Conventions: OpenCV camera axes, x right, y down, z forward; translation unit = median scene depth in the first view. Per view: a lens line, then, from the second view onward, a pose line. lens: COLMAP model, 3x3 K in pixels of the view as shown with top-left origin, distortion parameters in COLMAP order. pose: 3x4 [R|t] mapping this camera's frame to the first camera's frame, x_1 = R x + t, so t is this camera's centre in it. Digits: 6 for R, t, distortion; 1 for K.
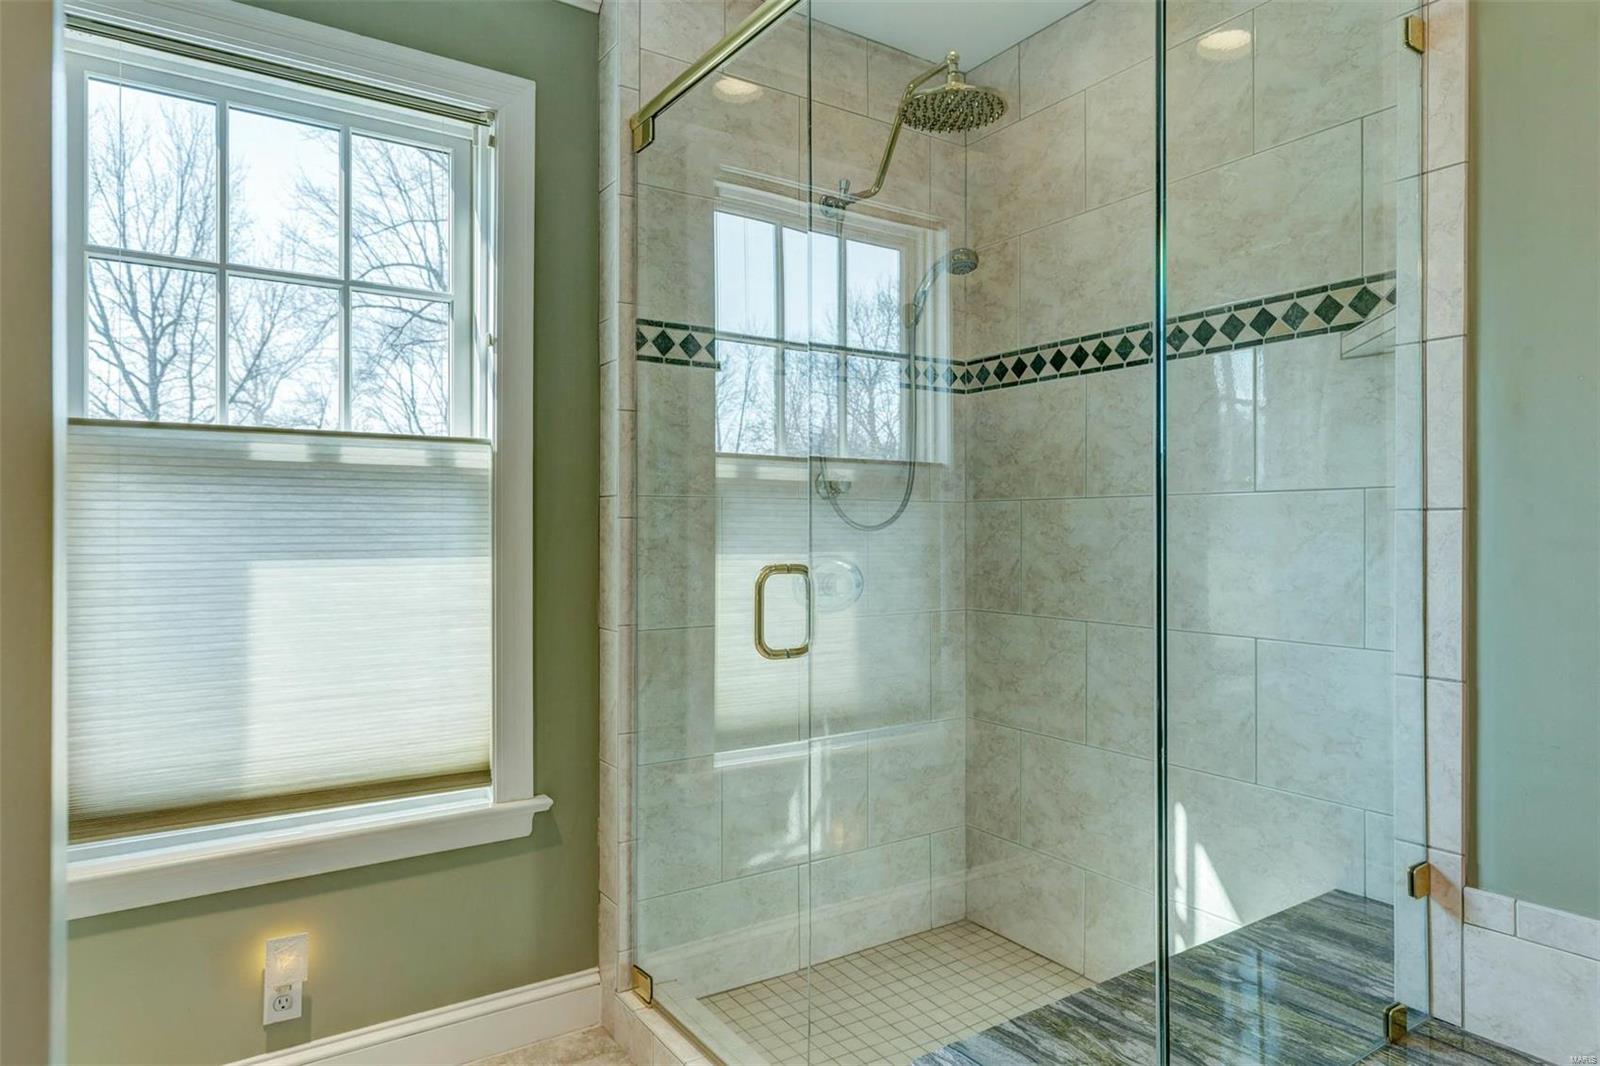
lens RADIAL K [[947.6, 0, 800.0], [0, 947.6, 533.0], [0, 0, 1]] dist [-0.002266, -0.001310]
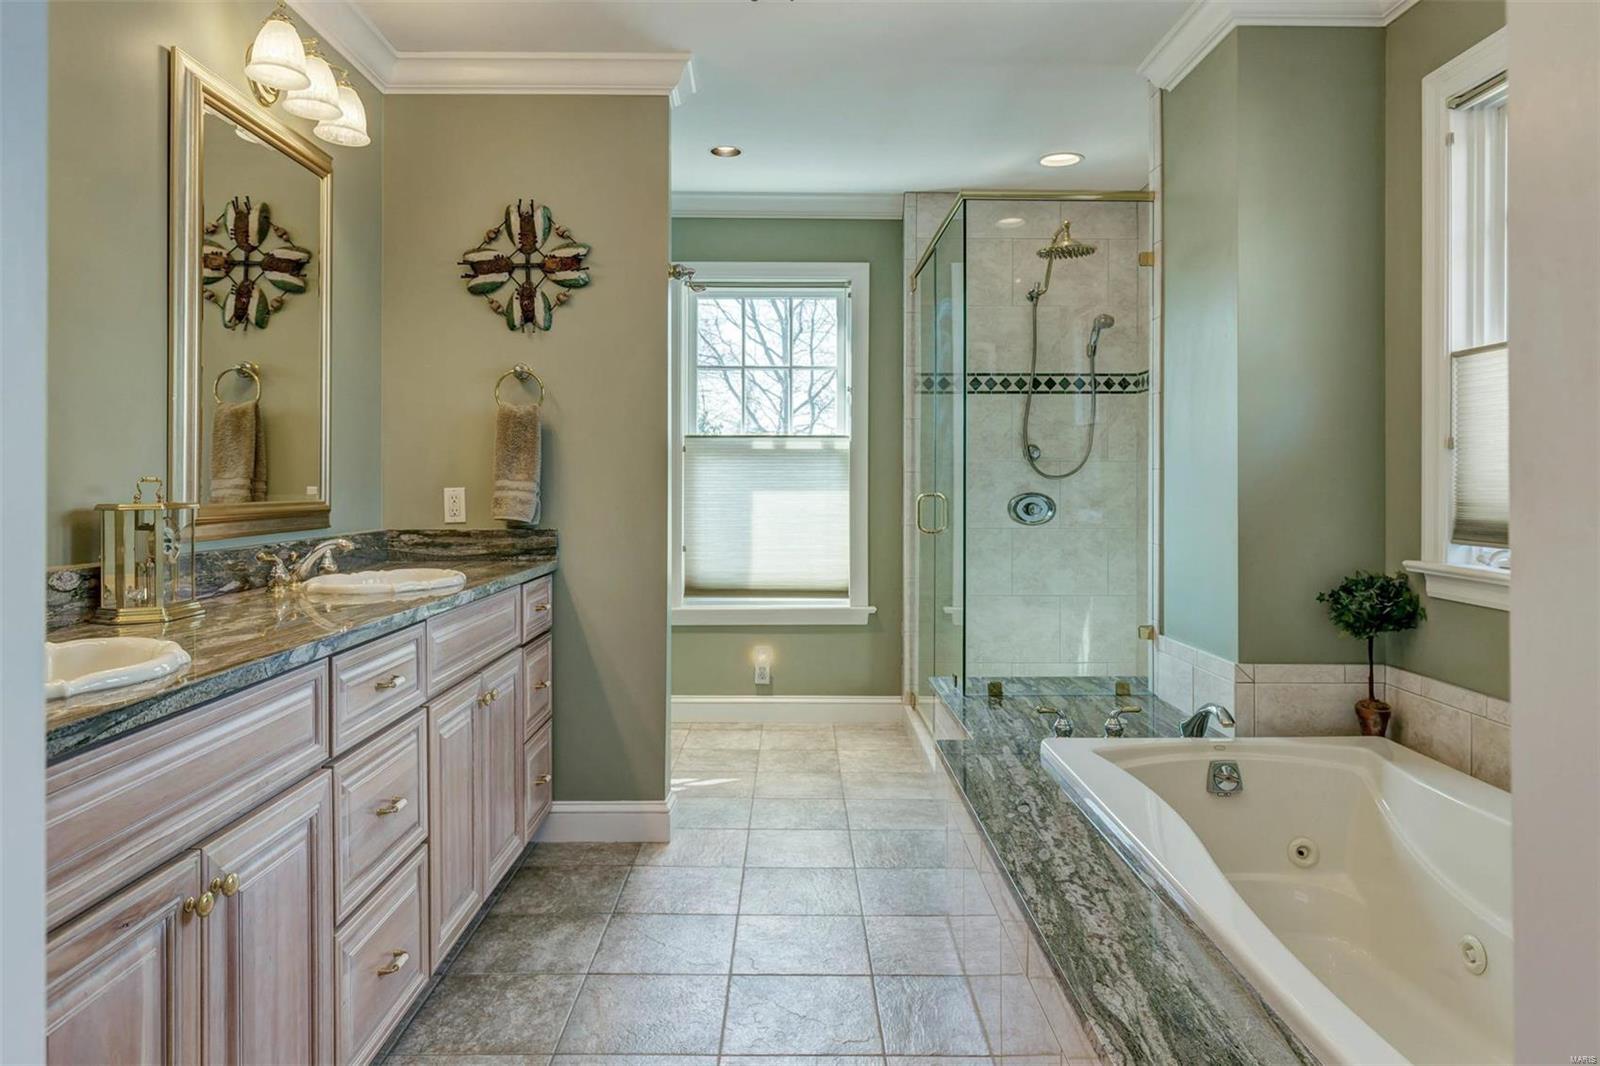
lens RADIAL K [[1017.6, 0, 797.5], [0, 1017.6, 485.0], [0, 0, 1]] dist [-0.002302, -0.001921]
pose [[0.825946, 0.005392, -0.563723, 0.870969], [-0.001607, 0.999973, 0.007210, -0.004022], [0.563746, -0.005049, 0.825932, -0.957700]]
